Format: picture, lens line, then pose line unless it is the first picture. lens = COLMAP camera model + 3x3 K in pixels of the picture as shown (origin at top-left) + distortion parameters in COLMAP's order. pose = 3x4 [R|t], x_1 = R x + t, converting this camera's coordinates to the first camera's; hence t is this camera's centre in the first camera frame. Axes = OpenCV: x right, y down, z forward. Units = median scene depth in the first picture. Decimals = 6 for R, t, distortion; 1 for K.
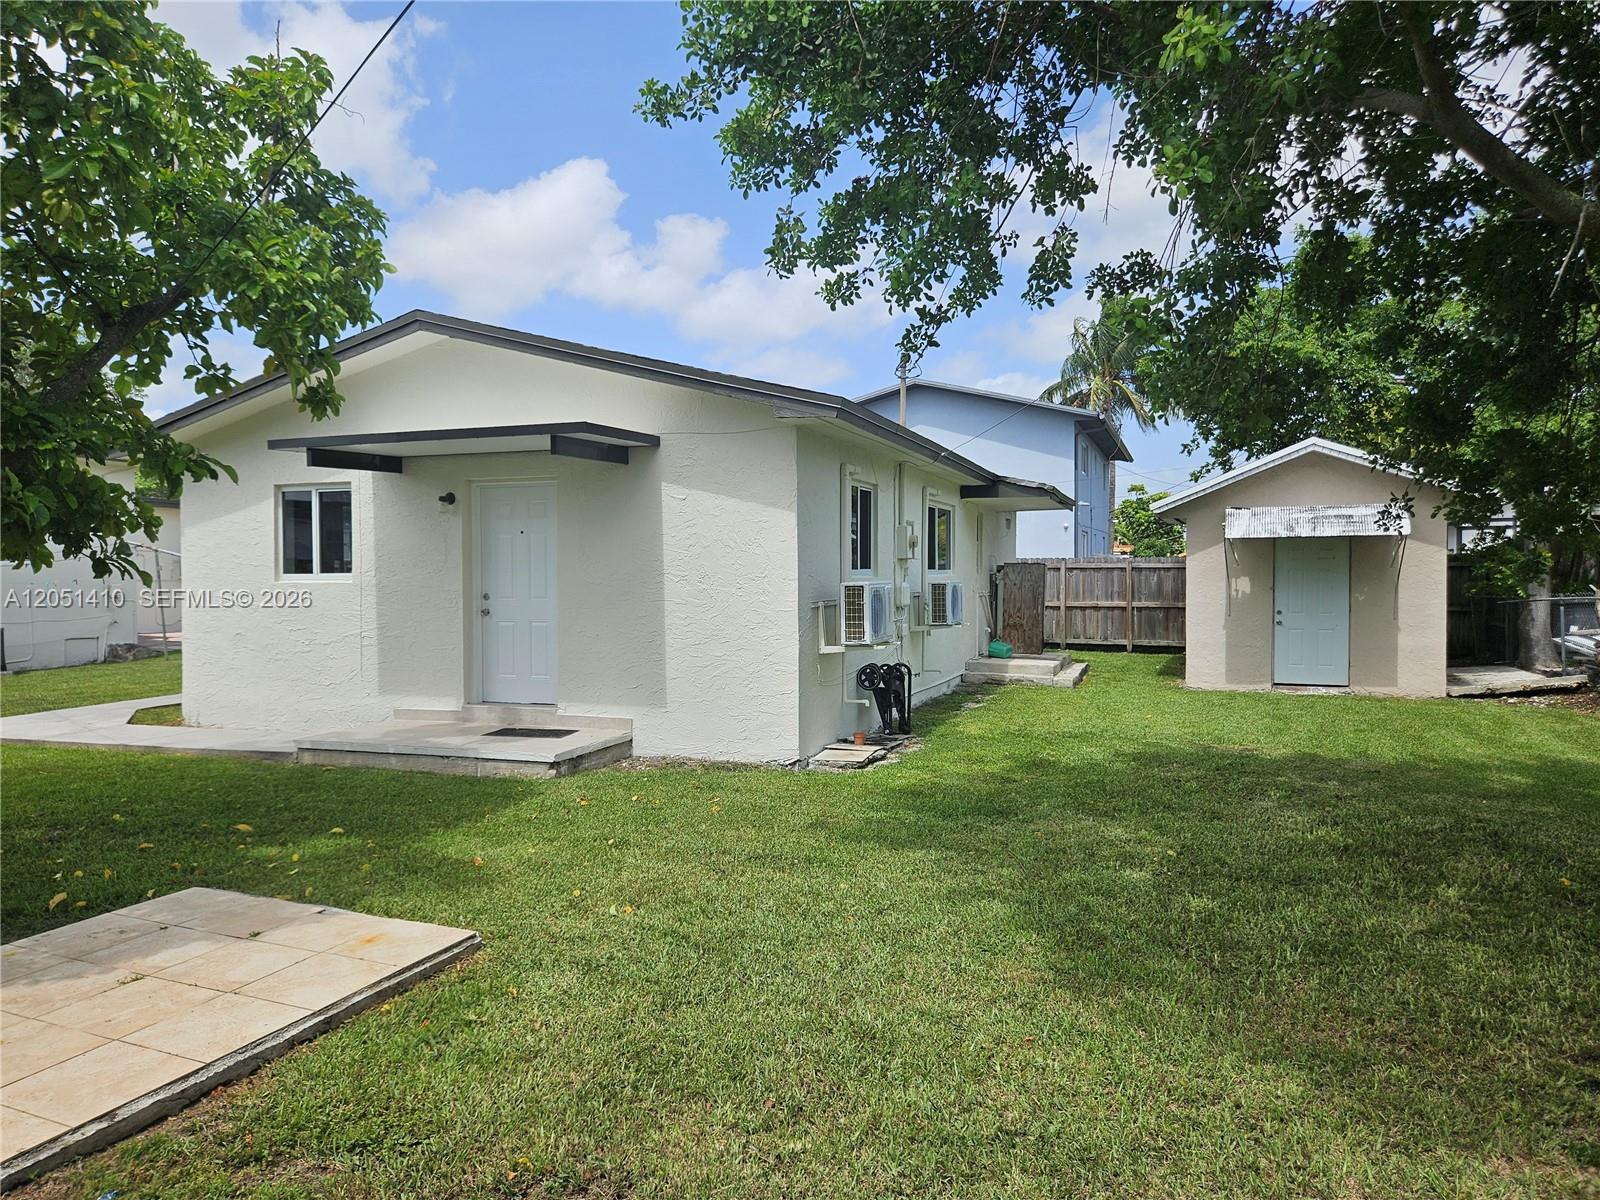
lens RADIAL K [[1086.2, 0, 782.6], [0, 1086.2, 598.1], [0, 0, 1]] dist [0.073259, -0.067001]
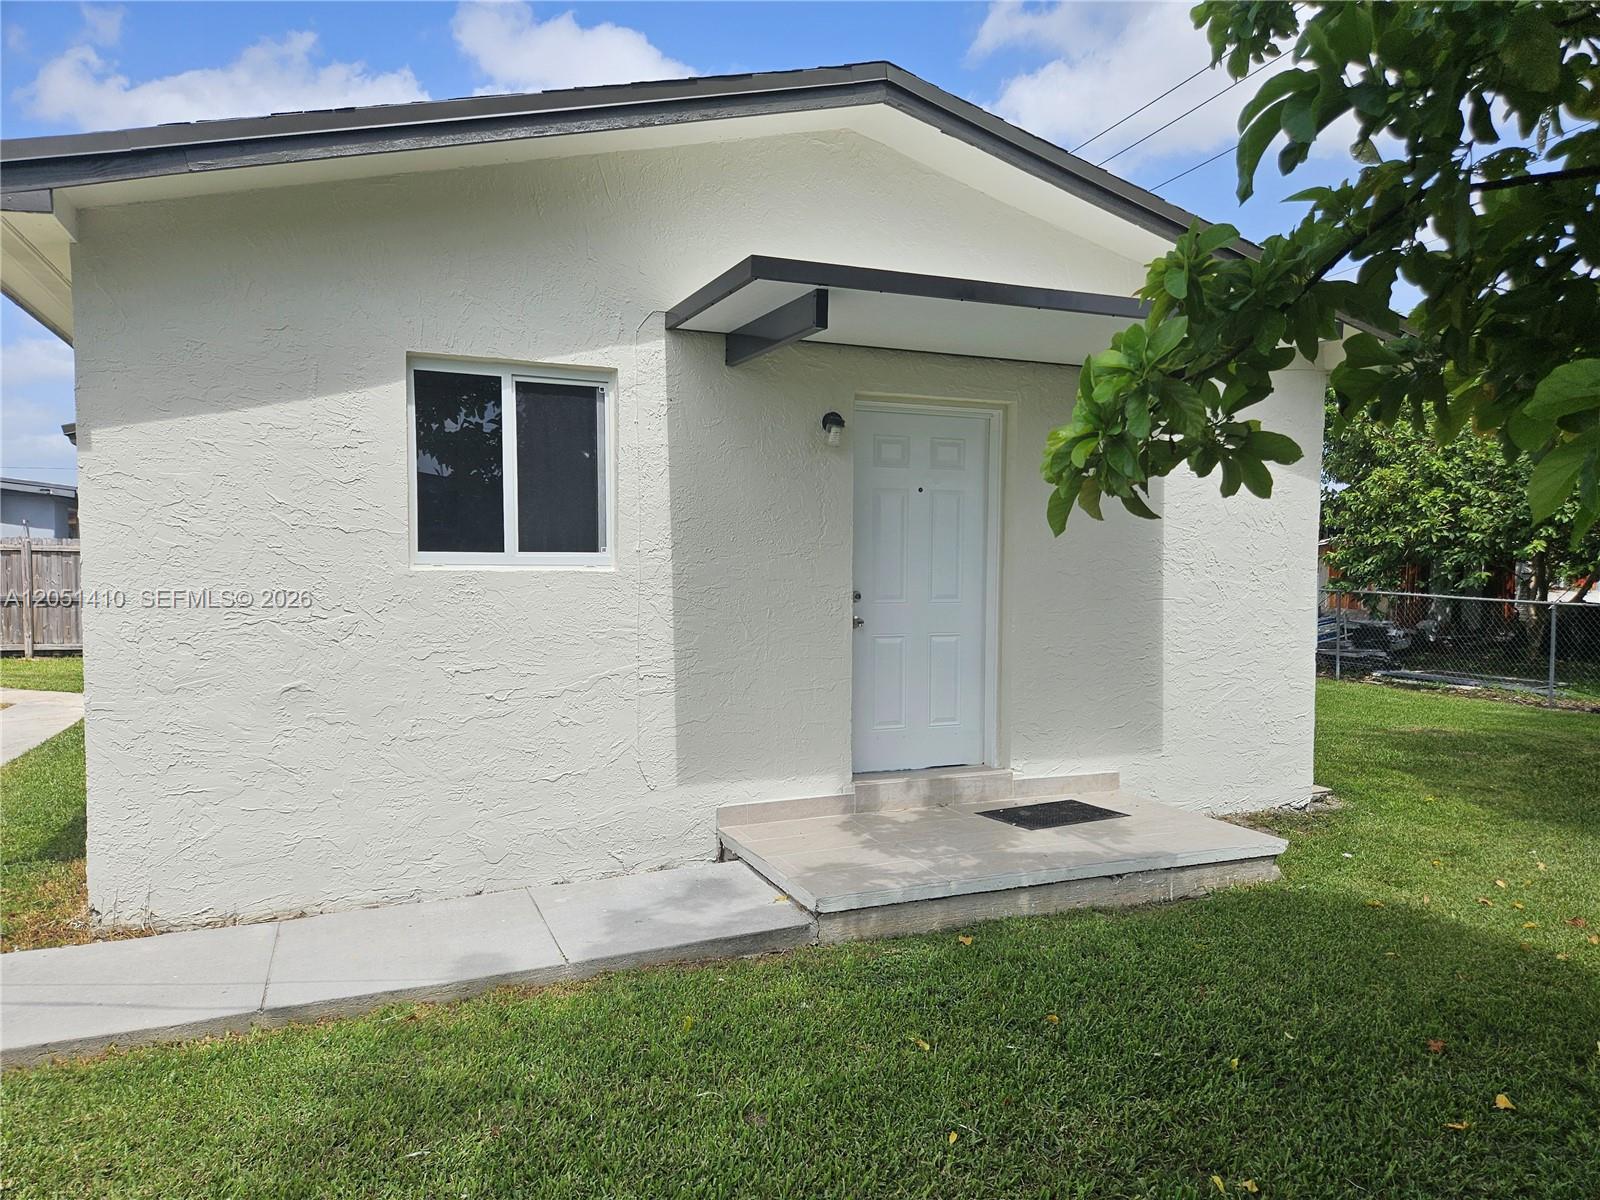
lens RADIAL K [[1086.2, 0, 782.6], [0, 1086.2, 598.1], [0, 0, 1]] dist [0.073259, -0.067001]
pose [[0.714491, -0.011360, 0.699552, -0.695130], [0.006231, 0.999932, 0.009874, -0.006106], [-0.699617, -0.002695, 0.714513, 0.594438]]
